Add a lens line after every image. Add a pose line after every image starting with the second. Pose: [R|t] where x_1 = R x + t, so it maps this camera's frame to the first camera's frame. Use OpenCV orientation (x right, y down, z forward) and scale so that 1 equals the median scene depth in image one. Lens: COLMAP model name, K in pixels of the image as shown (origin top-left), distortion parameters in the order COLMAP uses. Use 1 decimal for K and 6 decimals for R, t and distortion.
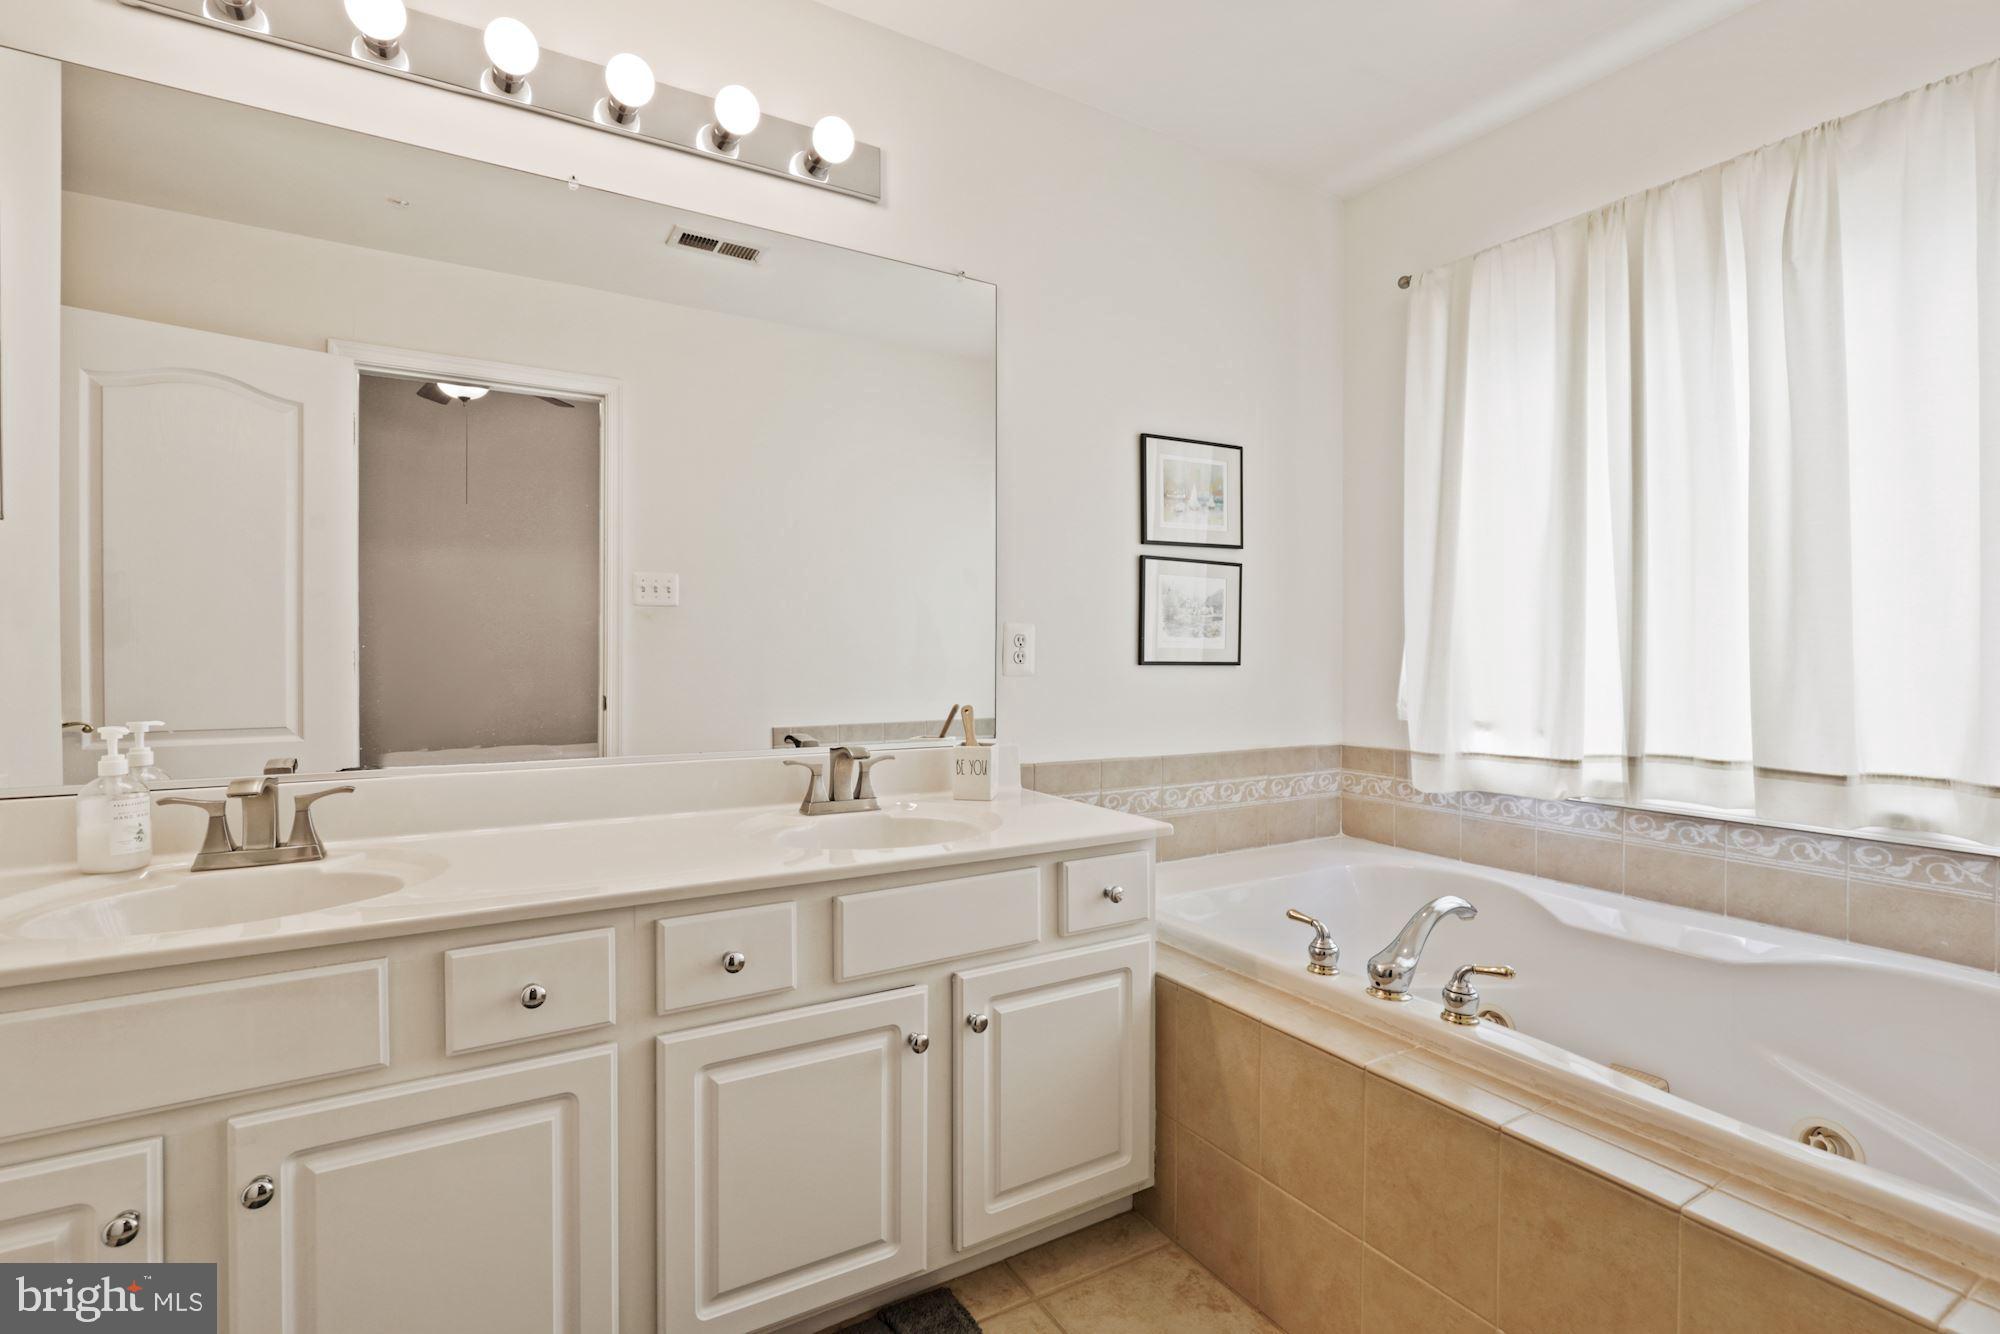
lens RADIAL K [[918.8, 0, 1018.6], [0, 918.8, 669.5], [0, 0, 1]] dist [0.006676, -0.000836]
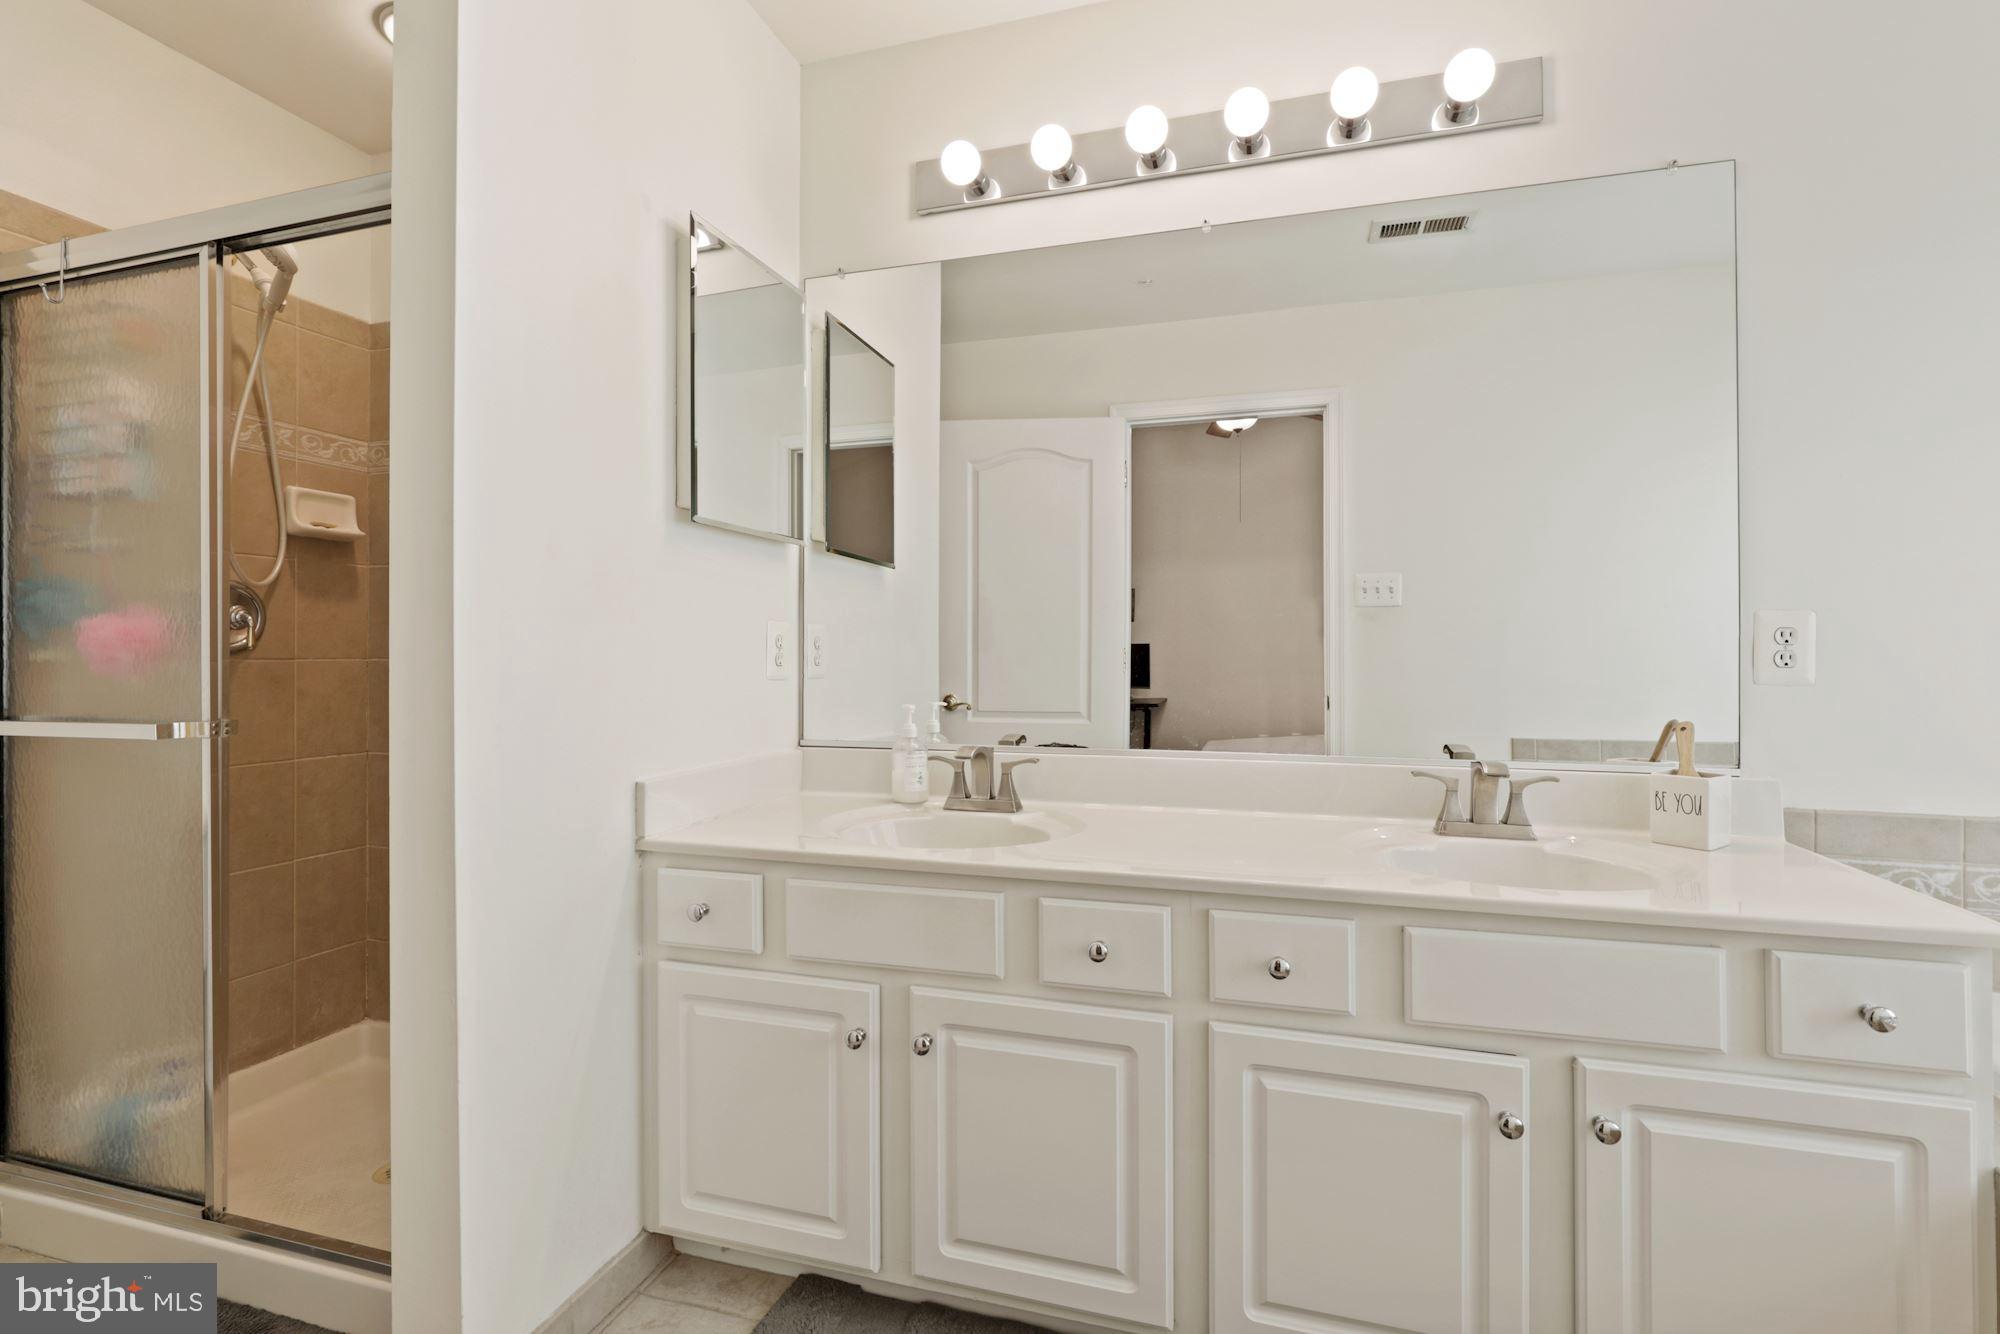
lens RADIAL K [[918.8, 0, 1012.9], [0, 918.8, 657.8], [0, 0, 1]] dist [0.006676, -0.000836]
pose [[0.685869, 0.002485, -0.727721, 0.163219], [-0.012406, 0.999889, -0.008278, -0.001421], [0.727619, 0.014706, 0.685824, 0.089813]]
